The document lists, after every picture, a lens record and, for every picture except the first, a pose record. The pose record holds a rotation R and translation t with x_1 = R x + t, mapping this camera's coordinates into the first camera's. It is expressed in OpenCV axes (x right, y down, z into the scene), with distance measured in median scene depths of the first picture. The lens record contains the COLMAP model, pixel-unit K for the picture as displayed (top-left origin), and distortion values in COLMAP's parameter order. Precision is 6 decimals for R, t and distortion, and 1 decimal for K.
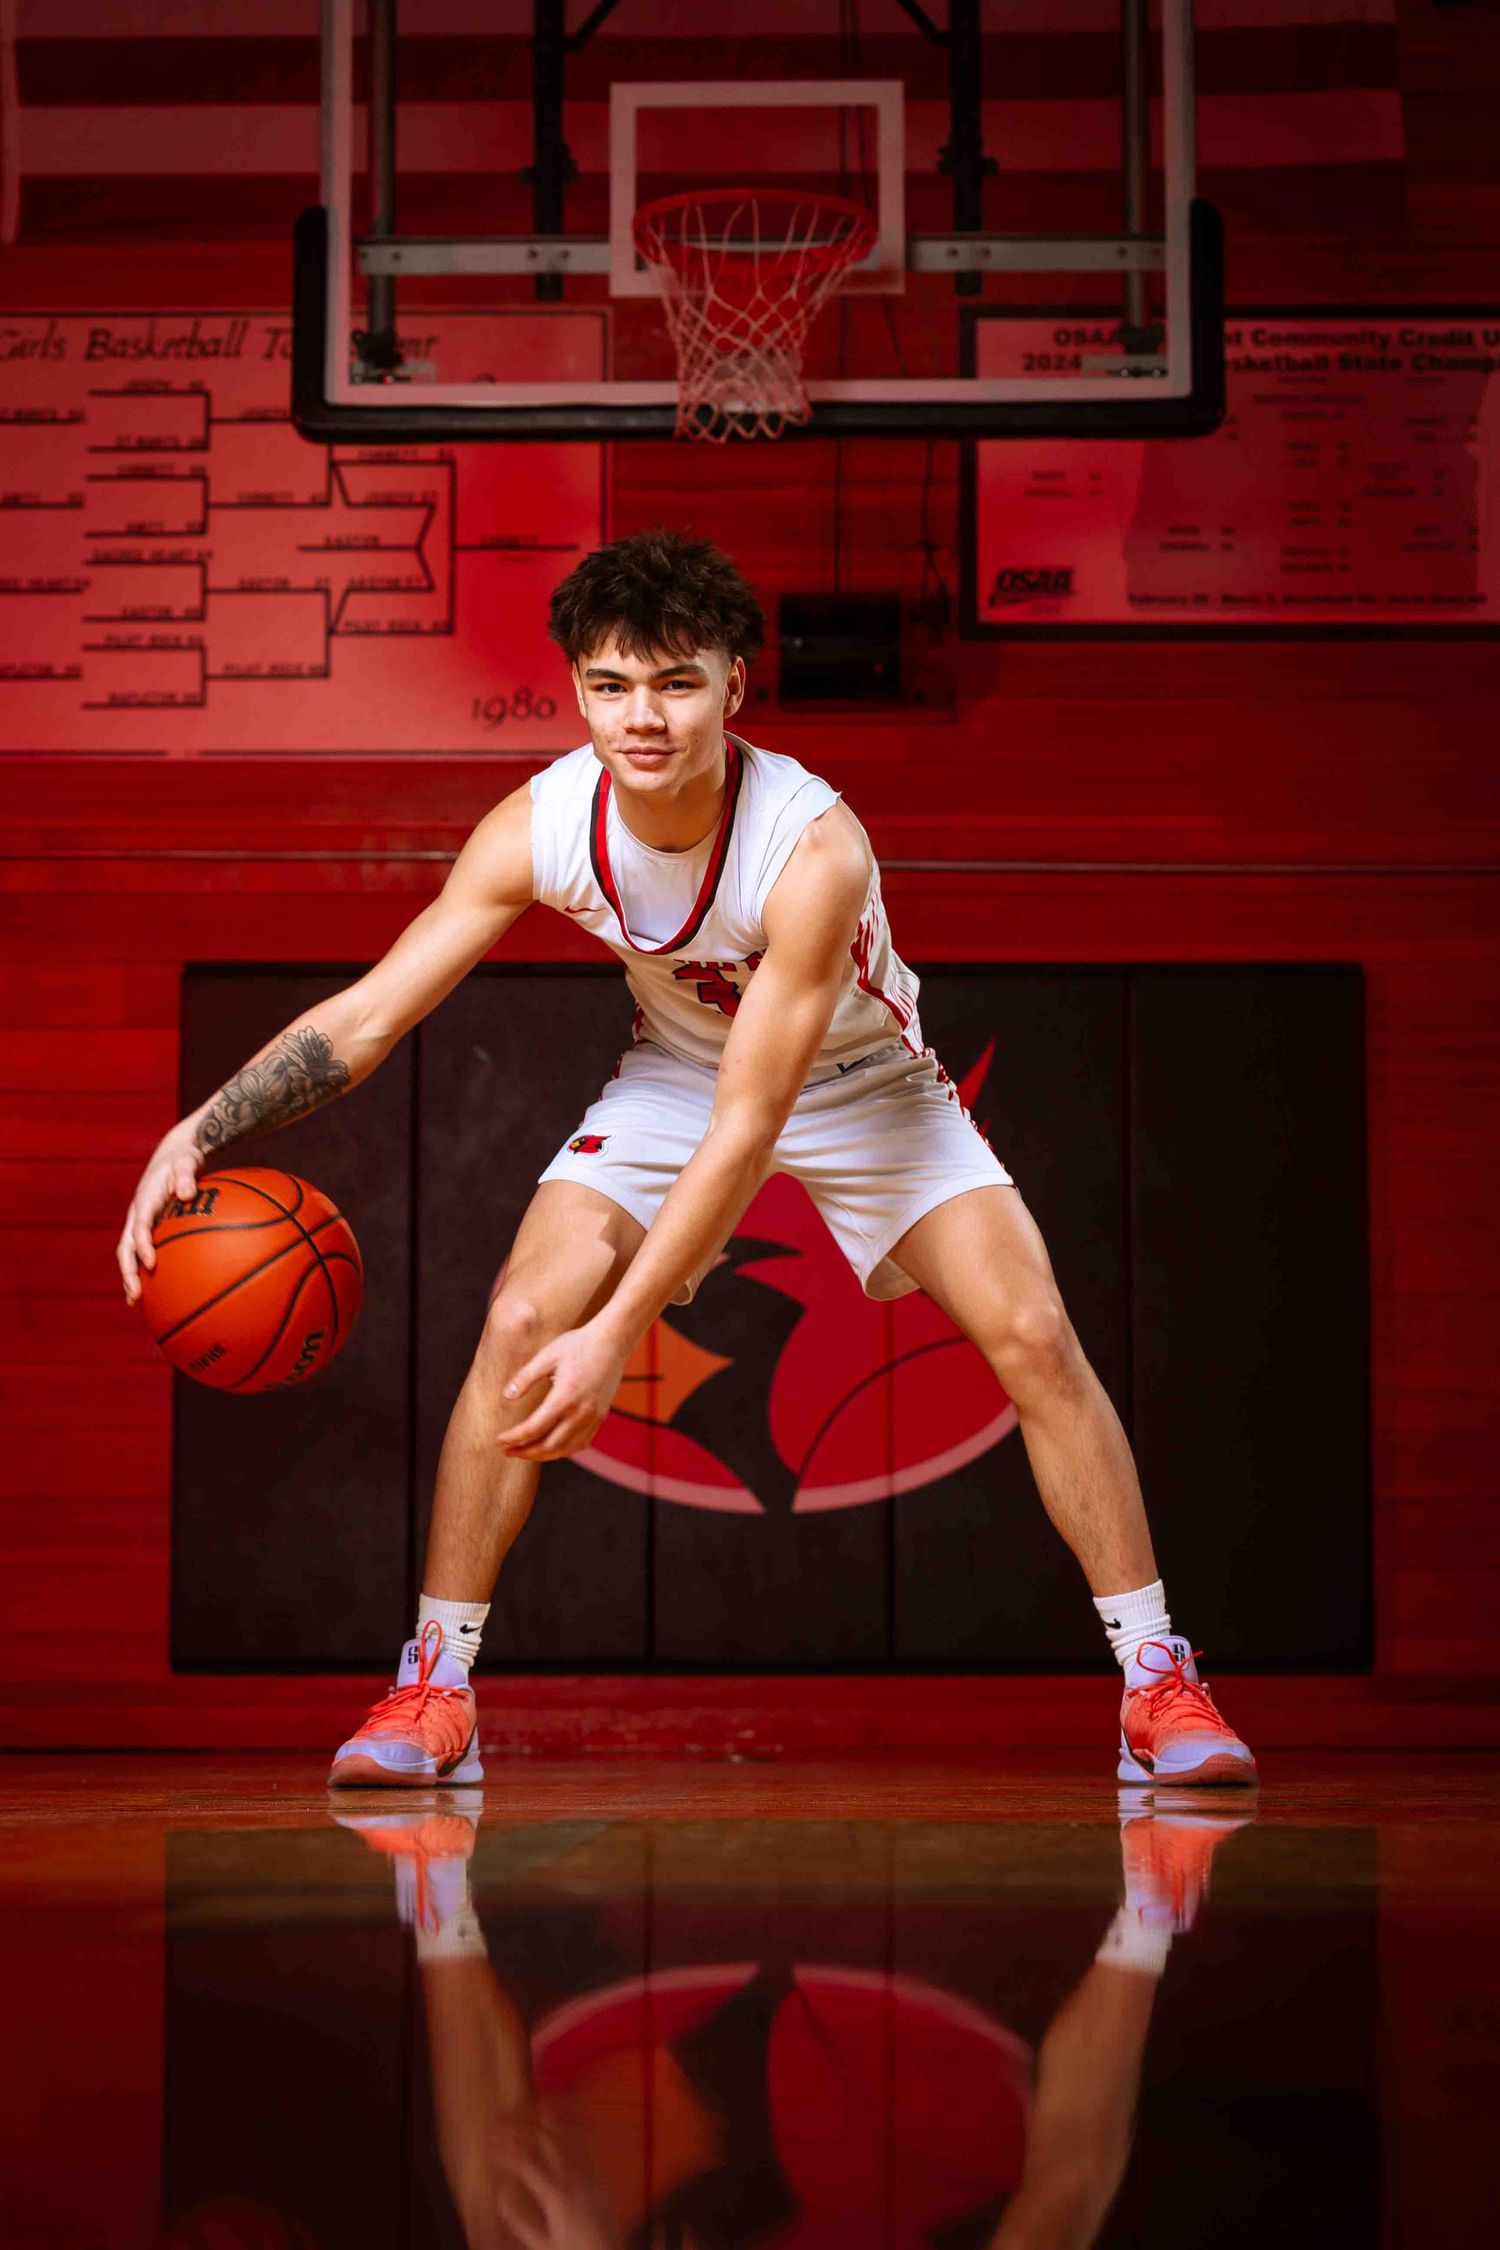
lens RADIAL K [[5424.5, 0, 785.4], [0, 5424.5, 971.2], [0, 0, 1]] dist [-0.075904, 0.296946]
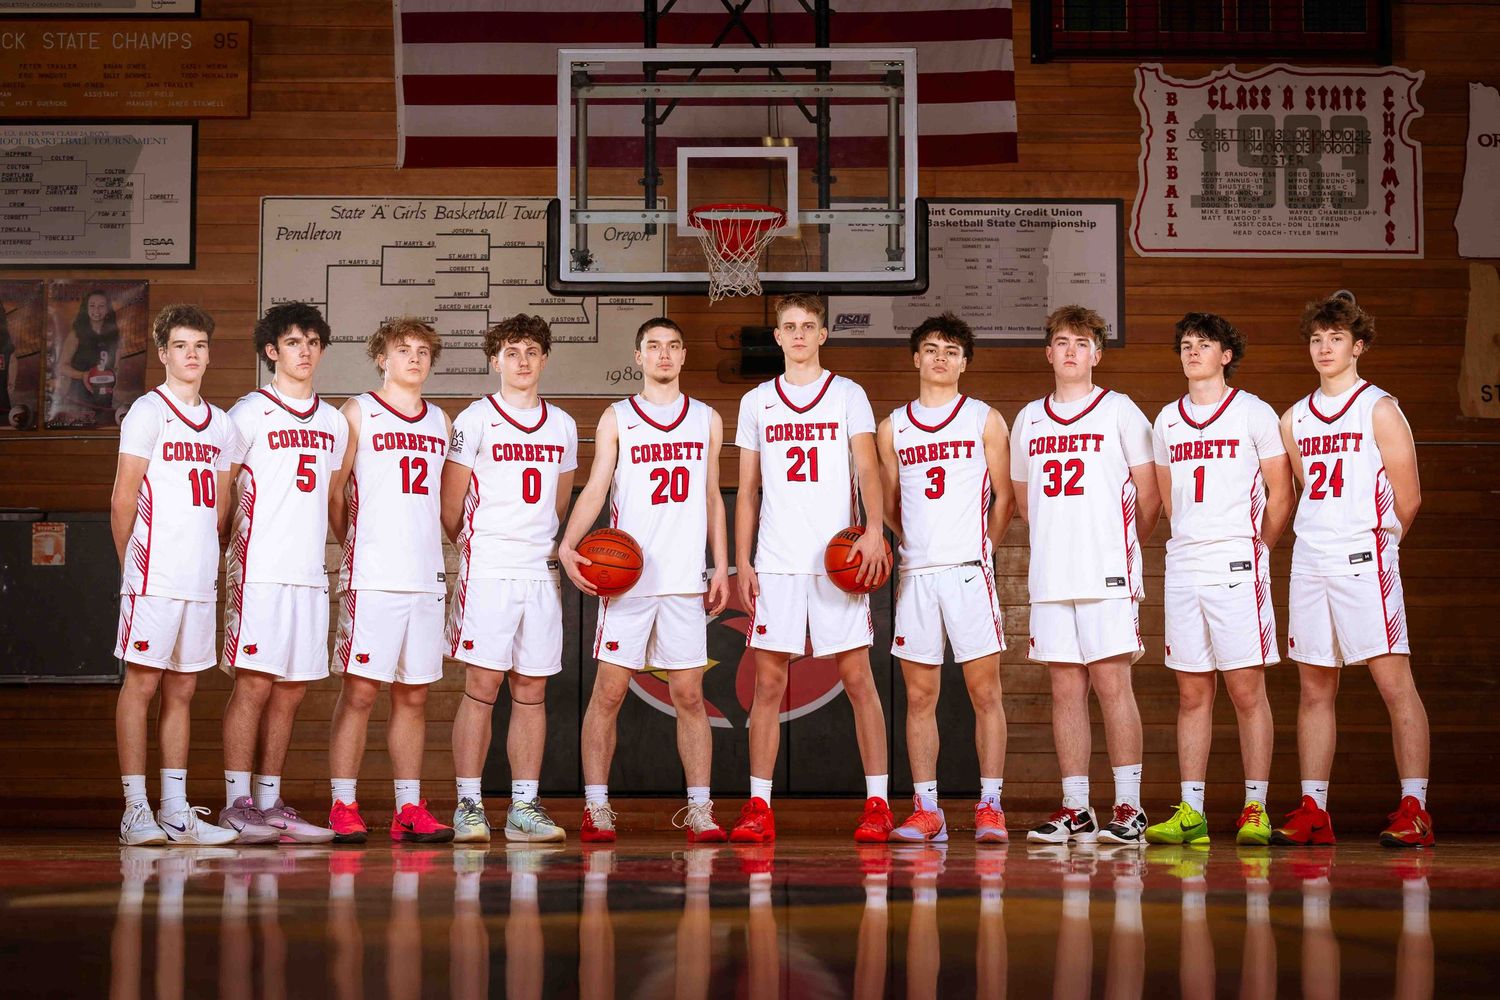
lens RADIAL K [[3223.6, 0, 750.0], [0, 3223.6, 500.0], [0, 0, 1]] dist [-0.059961, 0.336476]
pose [[0.999940, 0.003678, 0.010300, -0.010907], [-0.004095, 0.999161, 0.040753, -0.051285], [-0.010142, -0.040793, 0.999116, -0.354652]]
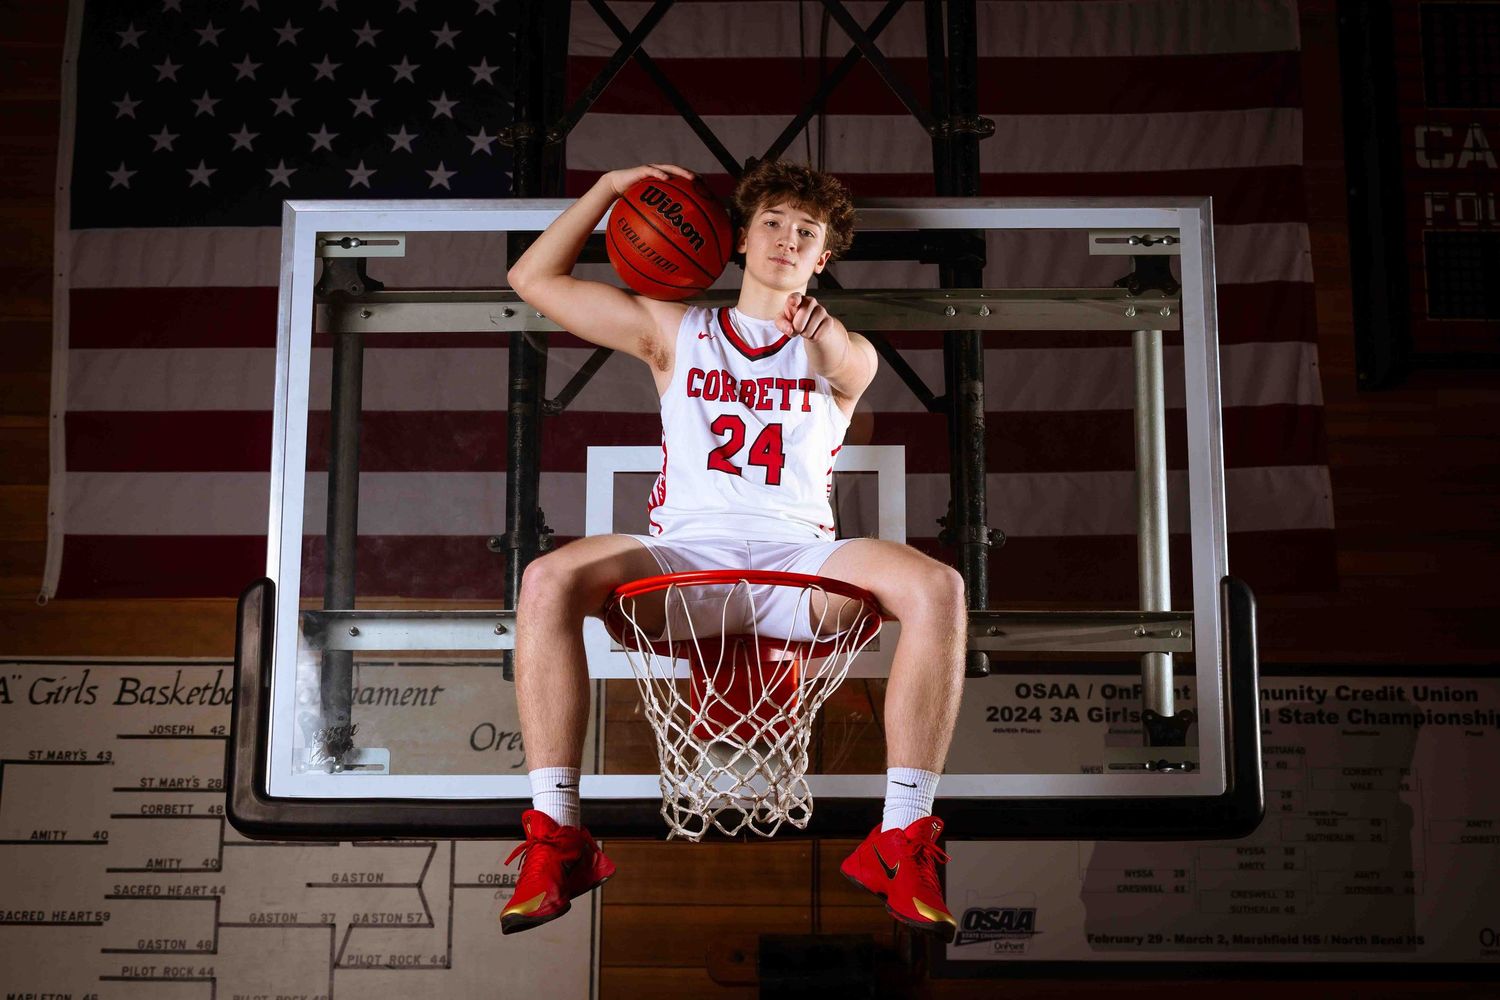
lens RADIAL K [[3223.6, 0, 750.0], [0, 3223.6, 500.0], [0, 0, 1]] dist [-0.059961, 0.336476]
pose [[0.999977, 0.006689, -0.000897, -0.002815], [-0.006747, 0.988082, -0.153780, -0.056030], [-0.000142, 0.153782, 0.988105, 0.363274]]
